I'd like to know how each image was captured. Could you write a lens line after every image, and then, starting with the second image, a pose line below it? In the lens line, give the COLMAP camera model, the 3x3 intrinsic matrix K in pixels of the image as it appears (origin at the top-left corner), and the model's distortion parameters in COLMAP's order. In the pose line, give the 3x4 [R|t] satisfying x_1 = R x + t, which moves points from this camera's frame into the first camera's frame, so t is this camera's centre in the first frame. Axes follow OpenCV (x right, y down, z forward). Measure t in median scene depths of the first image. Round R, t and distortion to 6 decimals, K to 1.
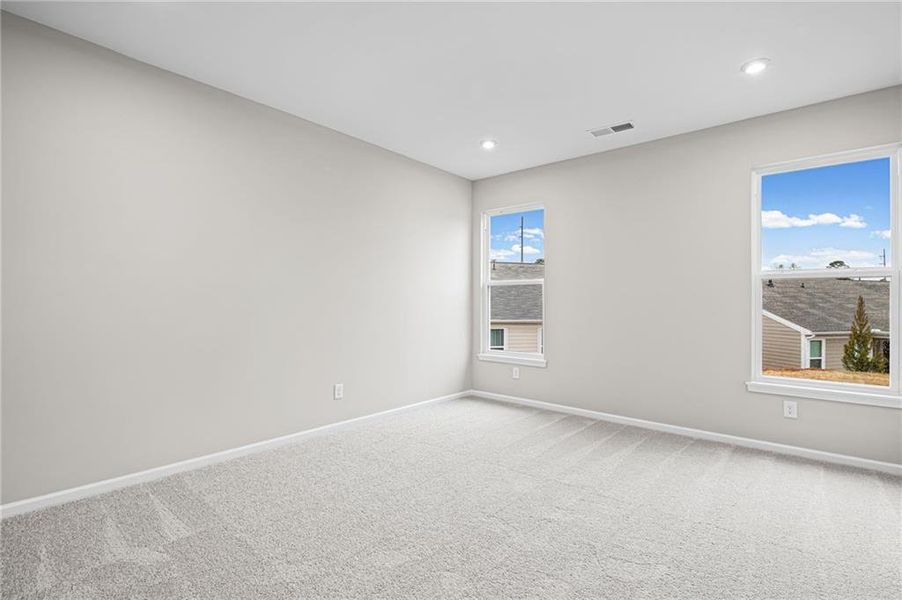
lens RADIAL K [[413.3, 0, 454.2], [0, 413.3, 304.6], [0, 0, 1]] dist [-0.018559, -0.000234]
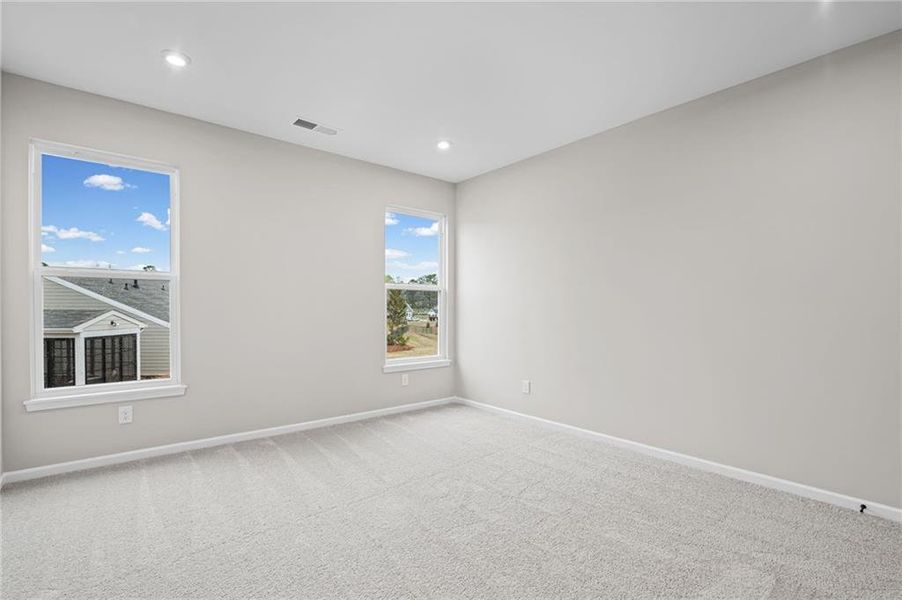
lens RADIAL K [[439.8, 0, 457.8], [0, 439.8, 308.0], [0, 0, 1]] dist [-0.001704, 0.000064]
pose [[0.159741, -0.013557, 0.987066, -0.505425], [0.008364, 0.999888, 0.012379, -0.007406], [-0.987124, 0.006279, 0.159836, 0.434837]]
